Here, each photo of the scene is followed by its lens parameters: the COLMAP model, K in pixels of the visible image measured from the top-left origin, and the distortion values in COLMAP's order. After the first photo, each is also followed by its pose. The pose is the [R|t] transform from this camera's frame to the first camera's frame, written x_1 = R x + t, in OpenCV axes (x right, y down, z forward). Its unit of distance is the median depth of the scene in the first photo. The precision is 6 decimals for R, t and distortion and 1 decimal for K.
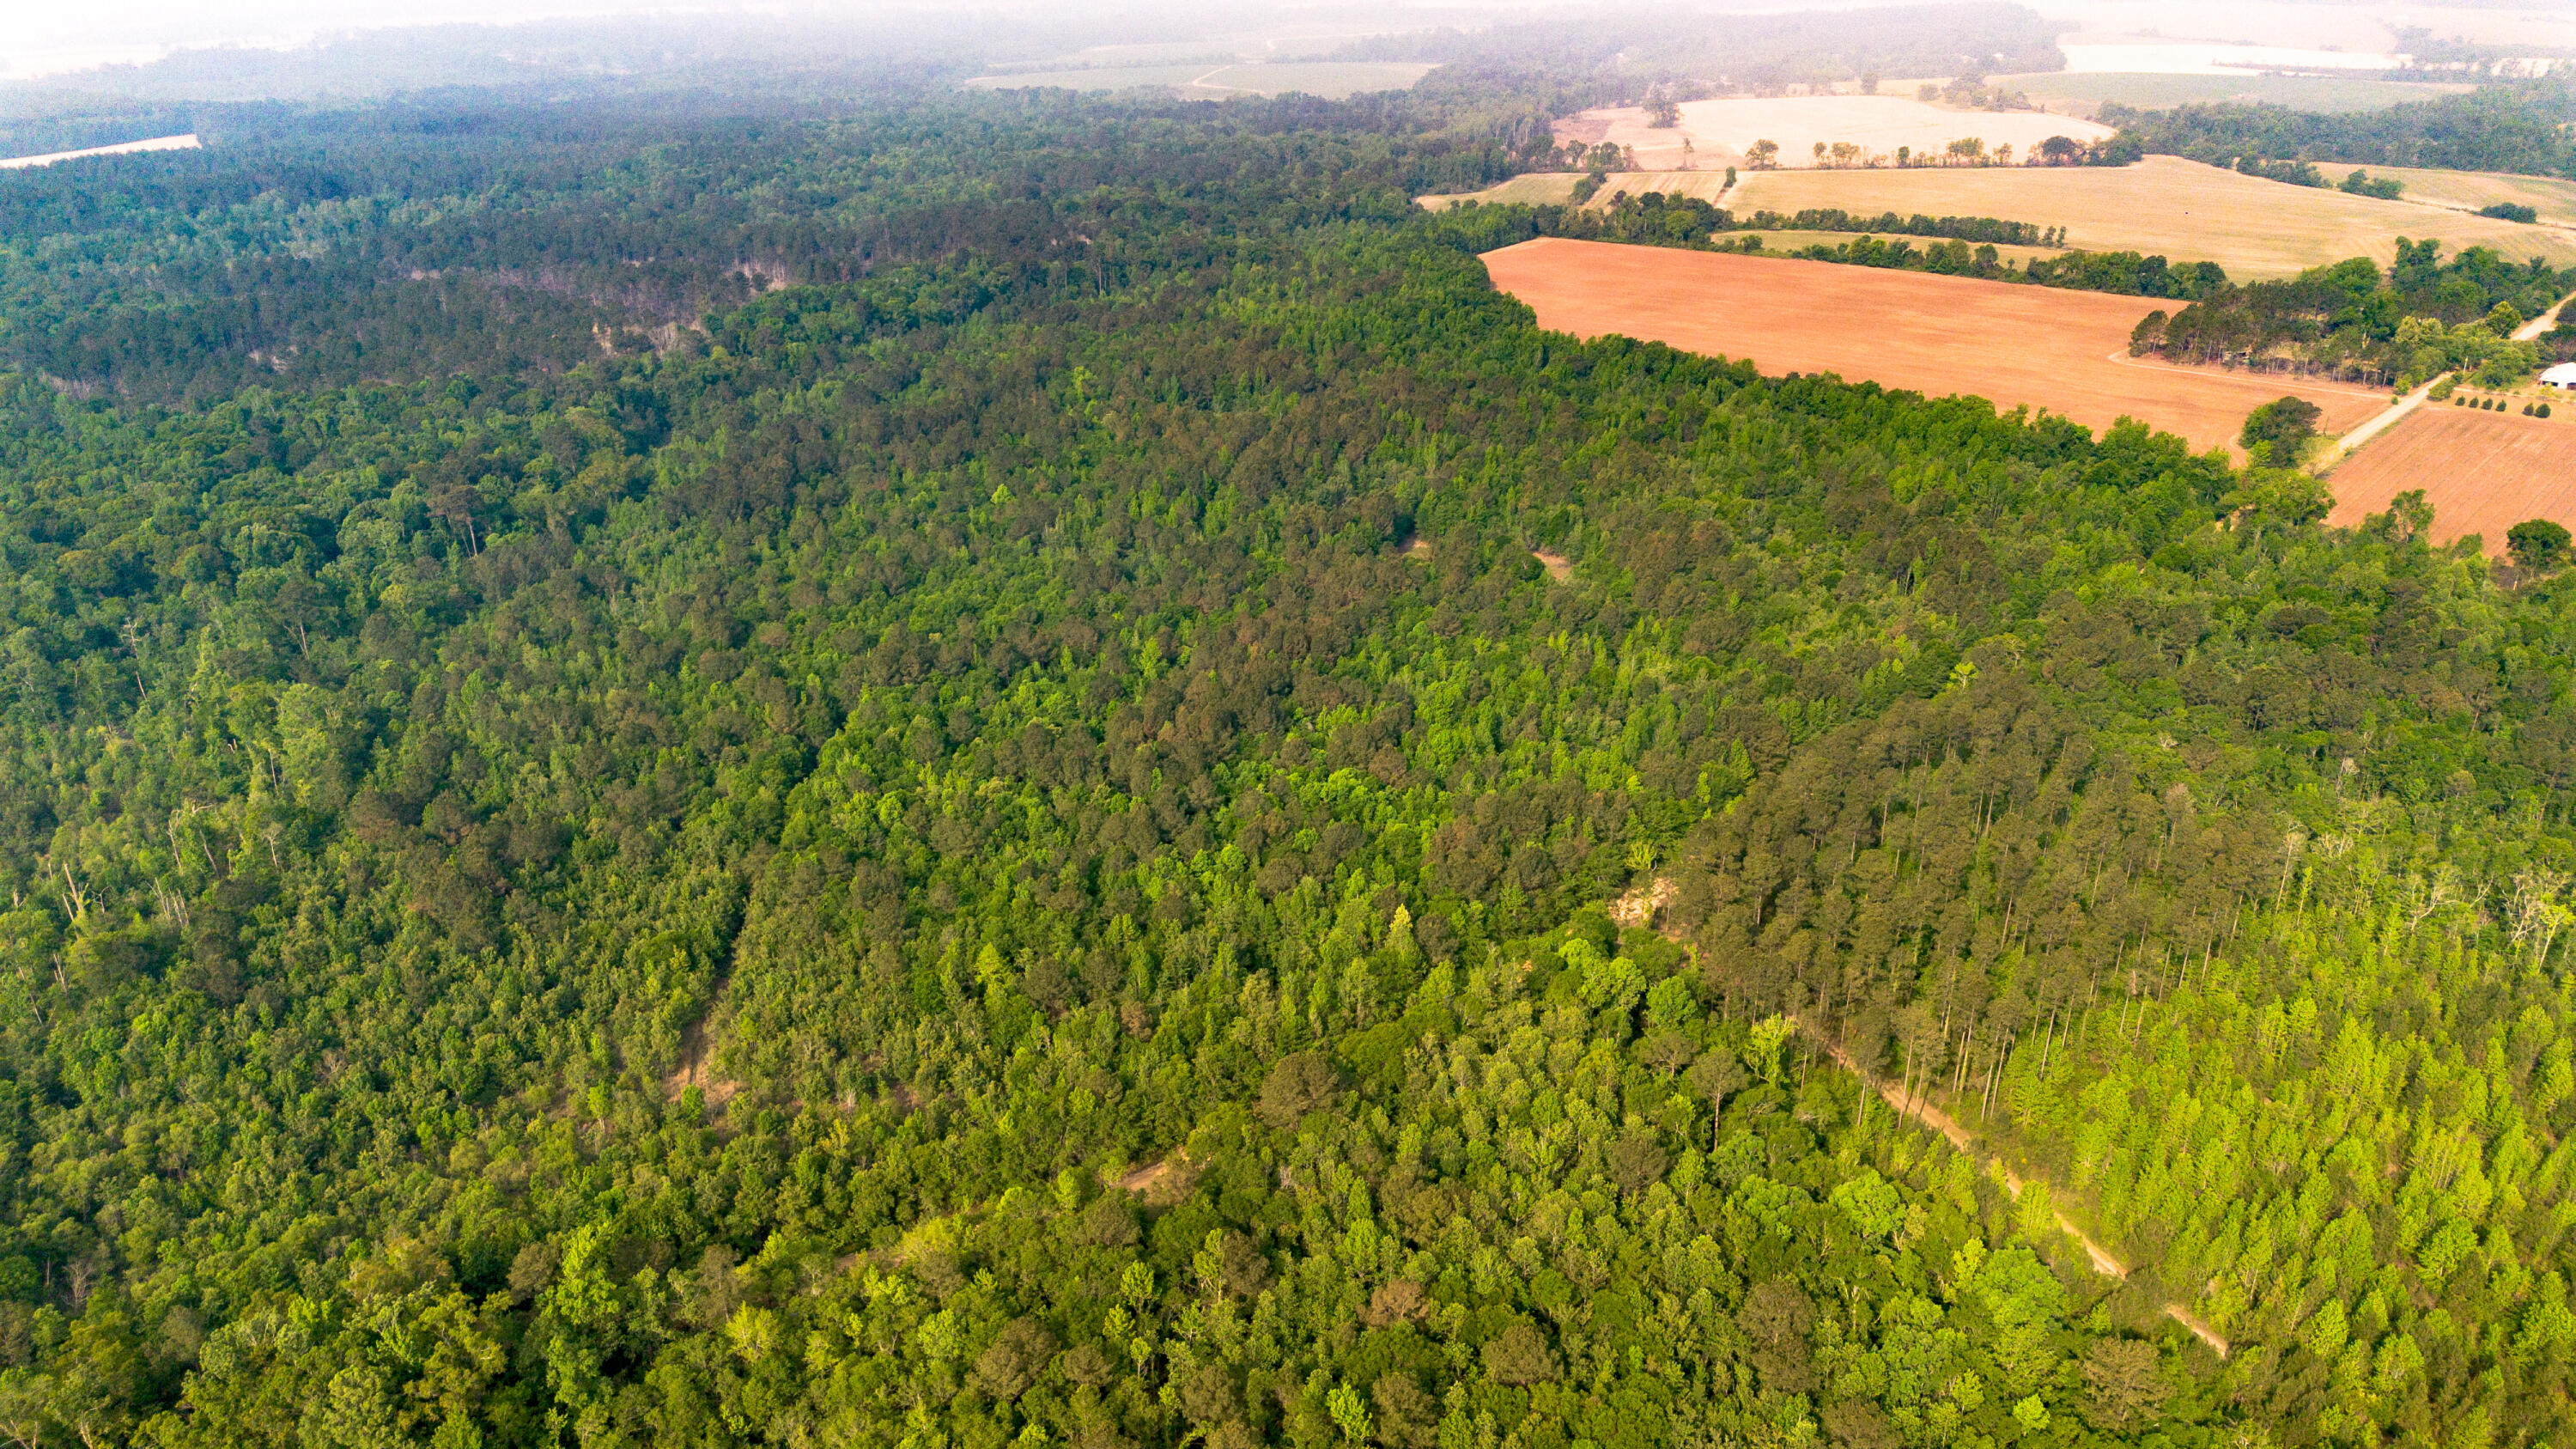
lens RADIAL K [[1826.3, 0, 1289.6], [0, 1826.3, 709.0], [0, 0, 1]] dist [0.082619, -0.077584]
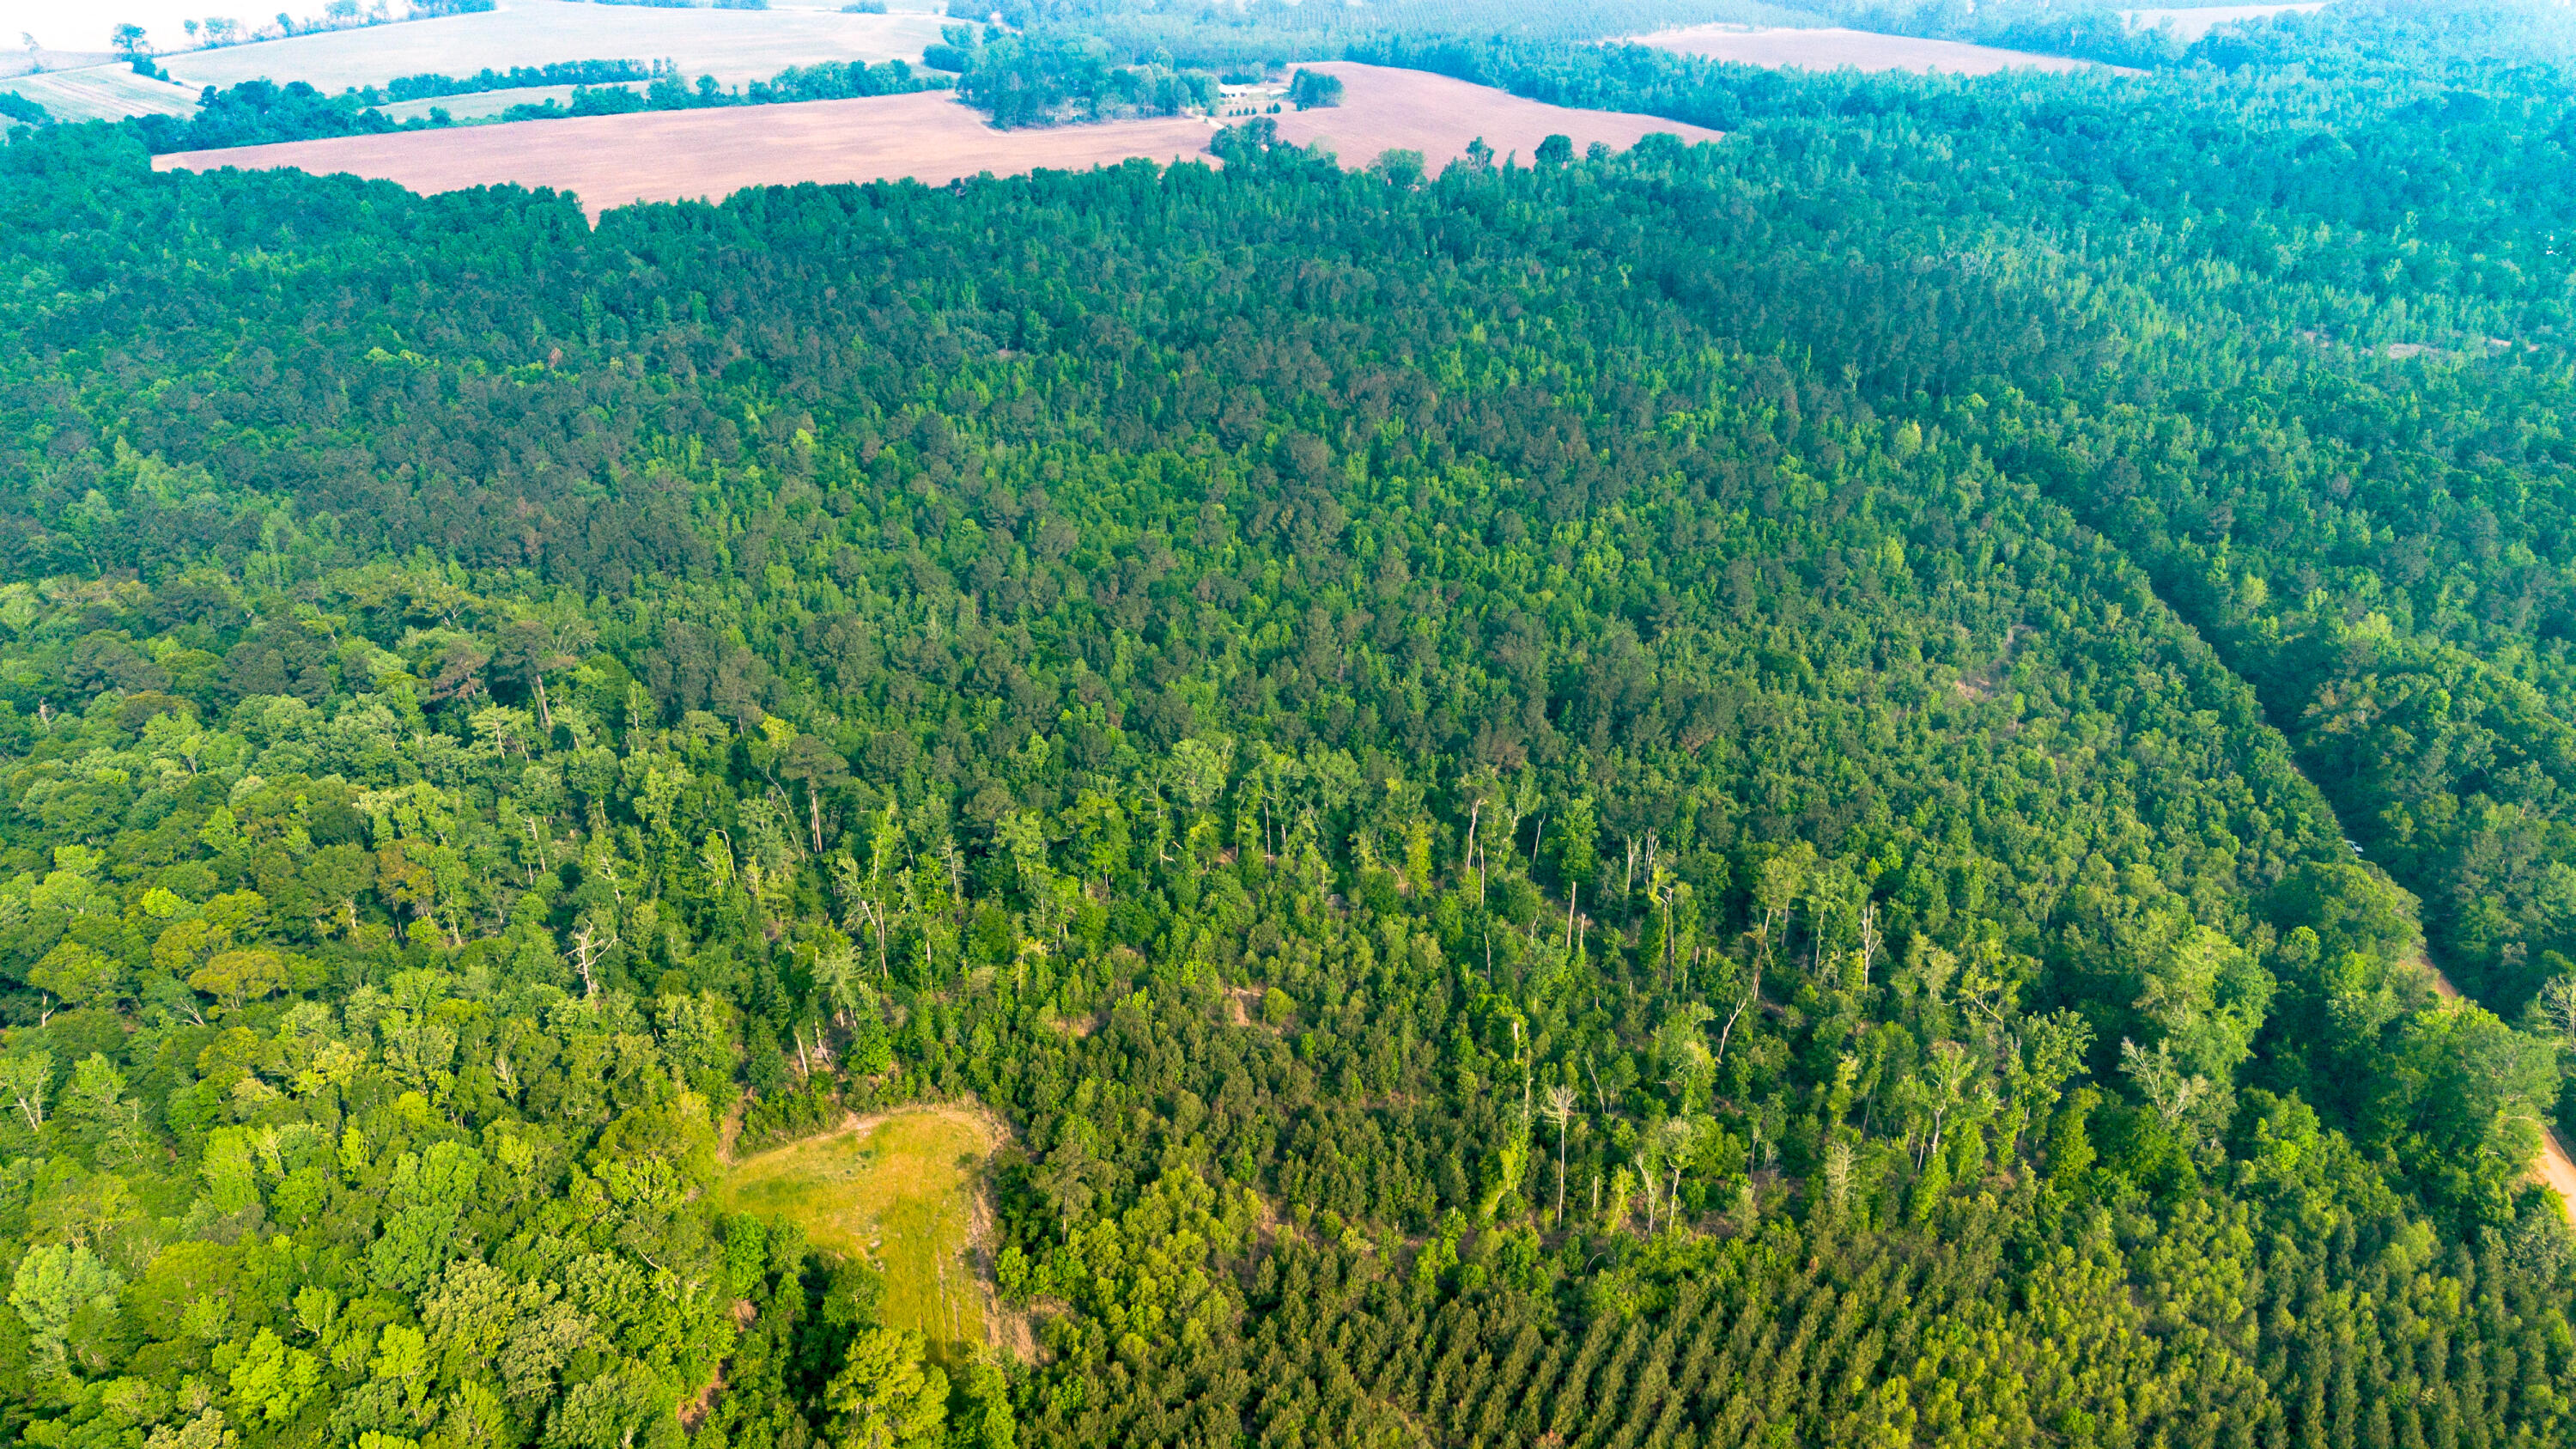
lens RADIAL K [[1826.3, 0, 1289.6], [0, 1826.3, 709.0], [0, 0, 1]] dist [0.082619, -0.077584]
pose [[0.388495, -0.419849, 0.820243, -0.941777], [0.367127, 0.886987, 0.280129, -0.187298], [-0.845156, 0.192305, 0.498728, 0.468130]]
